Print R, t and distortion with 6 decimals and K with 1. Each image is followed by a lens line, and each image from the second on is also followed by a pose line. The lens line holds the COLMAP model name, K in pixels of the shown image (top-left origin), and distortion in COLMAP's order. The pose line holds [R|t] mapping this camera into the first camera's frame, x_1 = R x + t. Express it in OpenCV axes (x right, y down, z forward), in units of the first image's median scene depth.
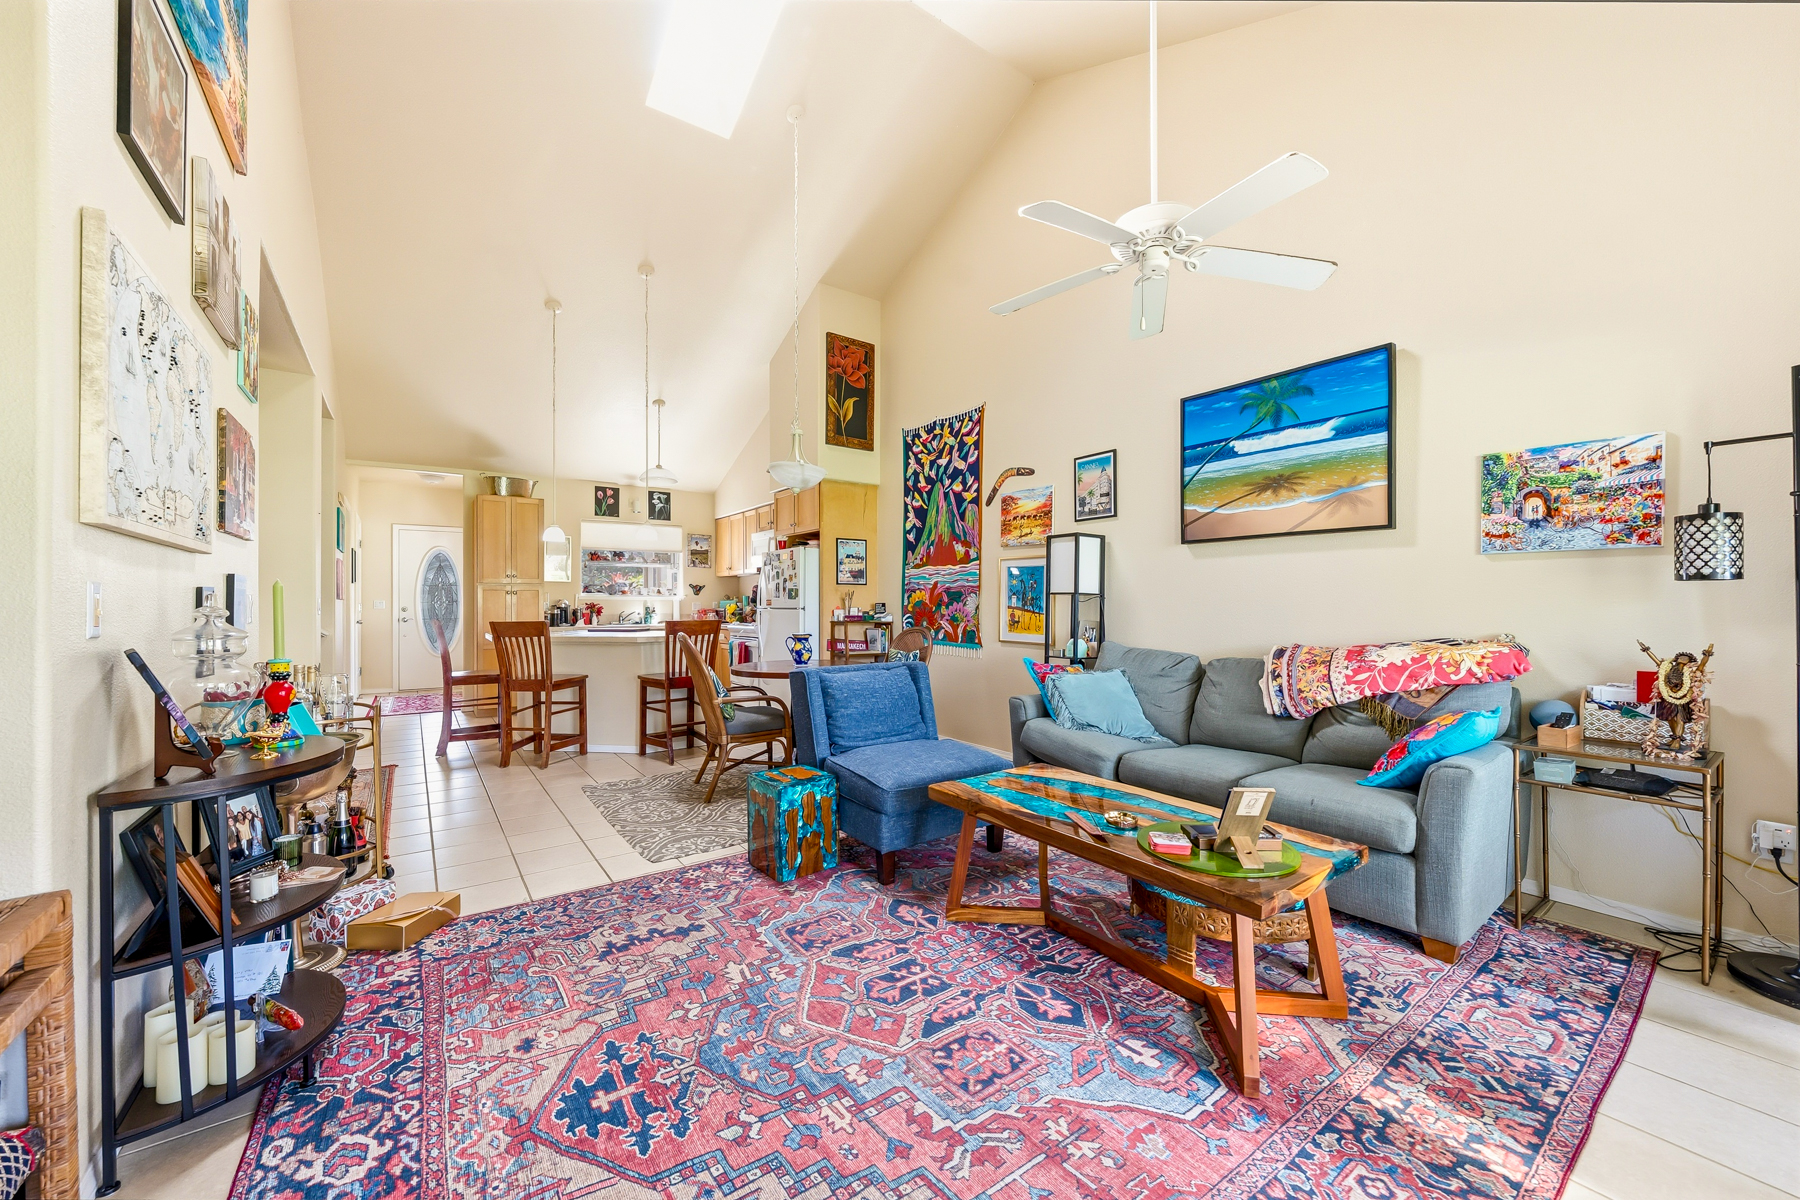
lens RADIAL K [[676.3, 0, 886.2], [0, 676.3, 604.8], [0, 0, 1]] dist [0.002121, 0.001342]
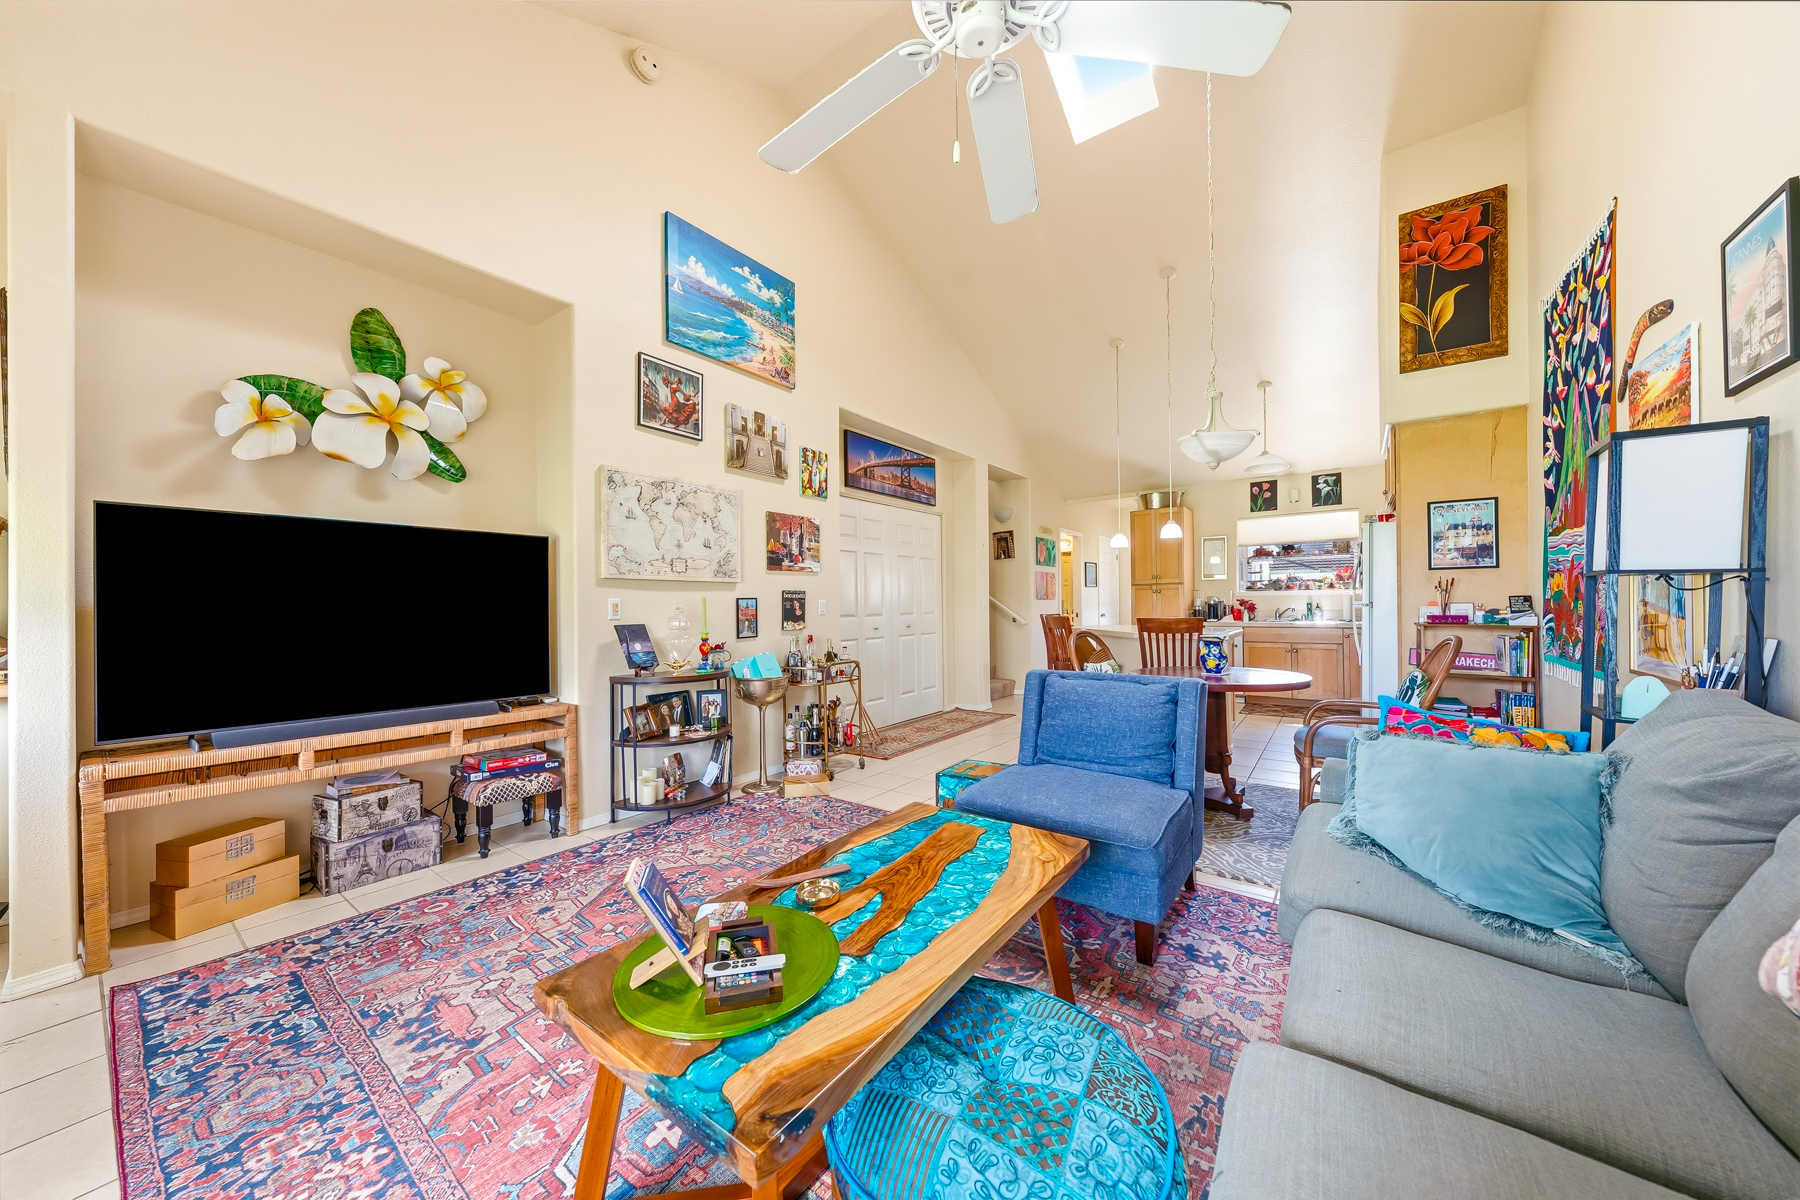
lens RADIAL K [[613.1, 0, 905.3], [0, 613.1, 606.0], [0, 0, 1]] dist [-0.007683, 0.000902]
pose [[0.327177, -0.001274, -0.944962, 0.489447], [0.009782, 0.999950, 0.002038, 0.000992], [0.944912, -0.009911, 0.327174, 0.416364]]
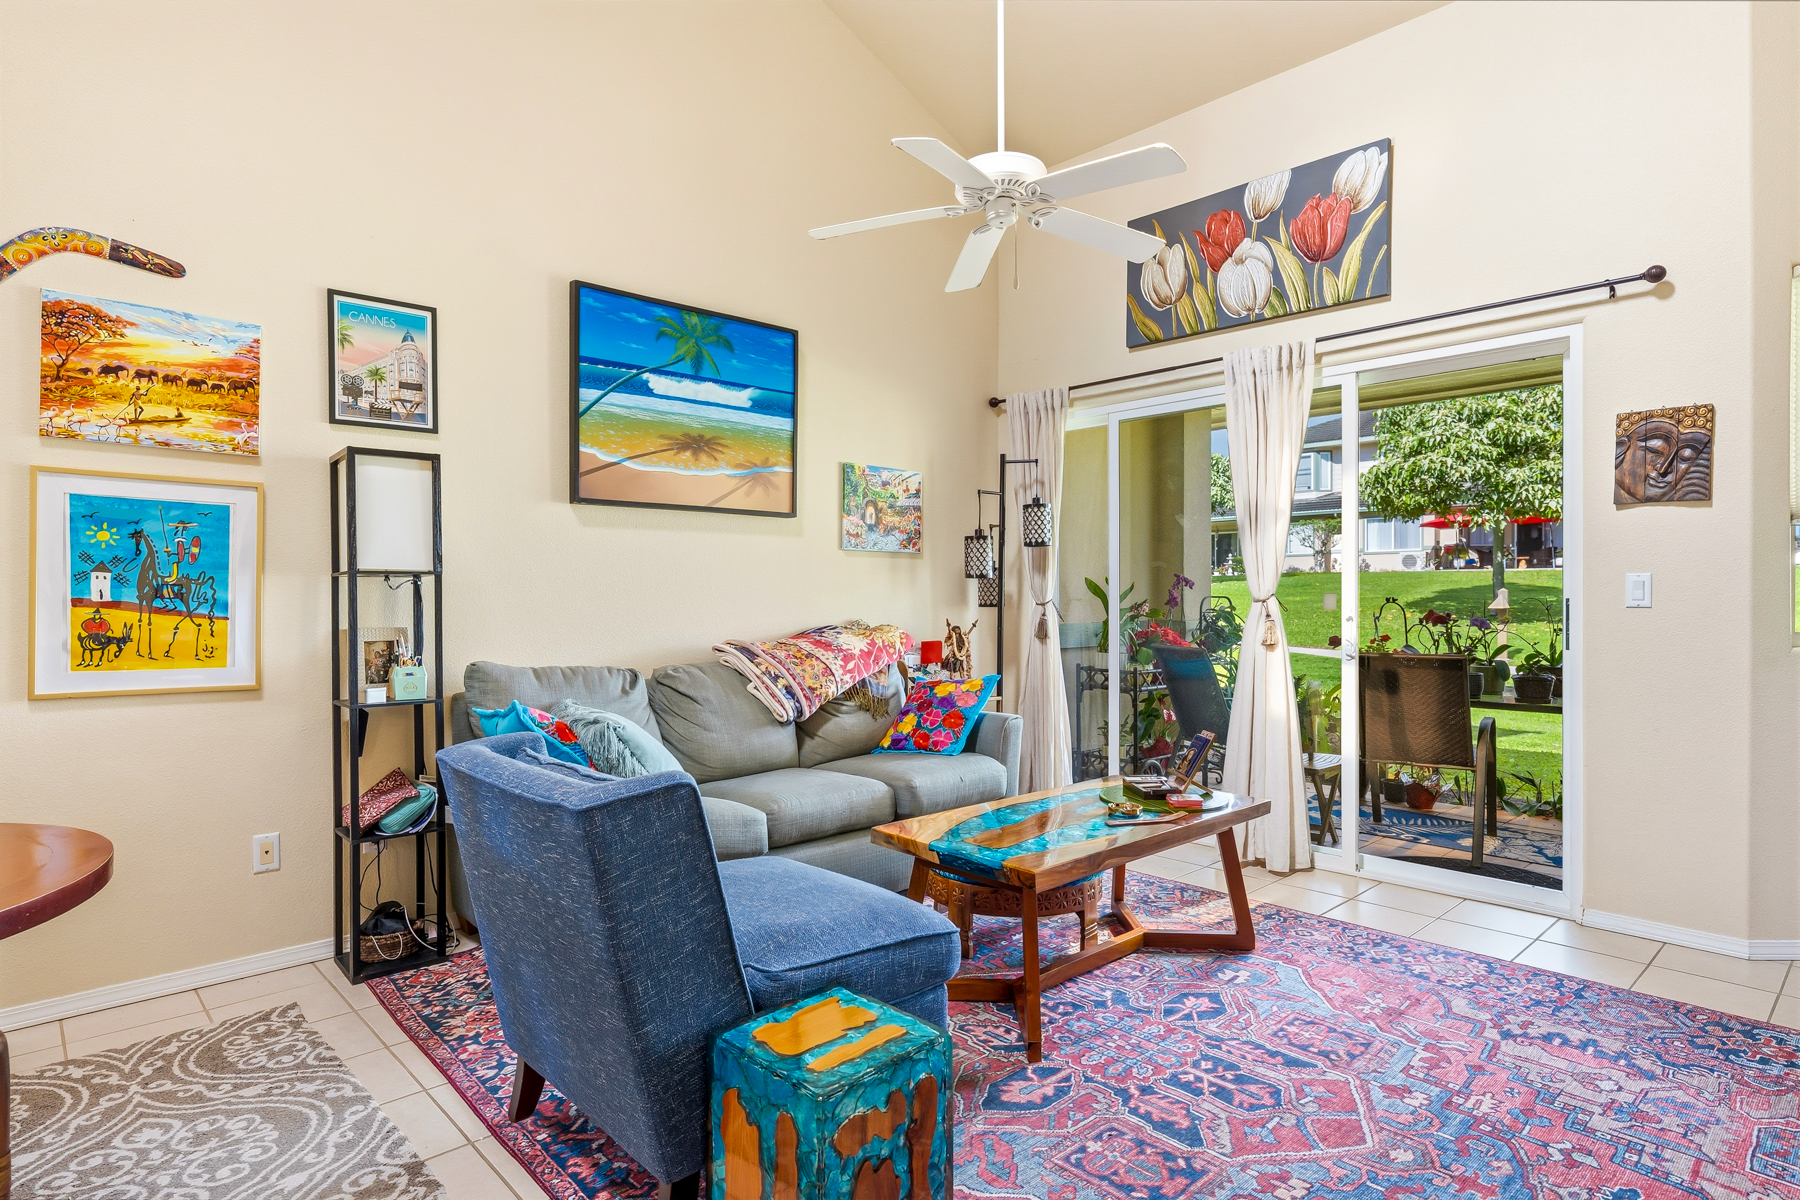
lens RADIAL K [[969.9, 0, 916.6], [0, 969.9, 605.5], [0, 0, 1]] dist [0.001402, 0.000598]
pose [[-0.147106, -0.009035, 0.989079, -0.483022], [0.005048, 0.999938, 0.009885, 0.002197], [-0.989108, 0.006447, -0.147051, 0.723624]]
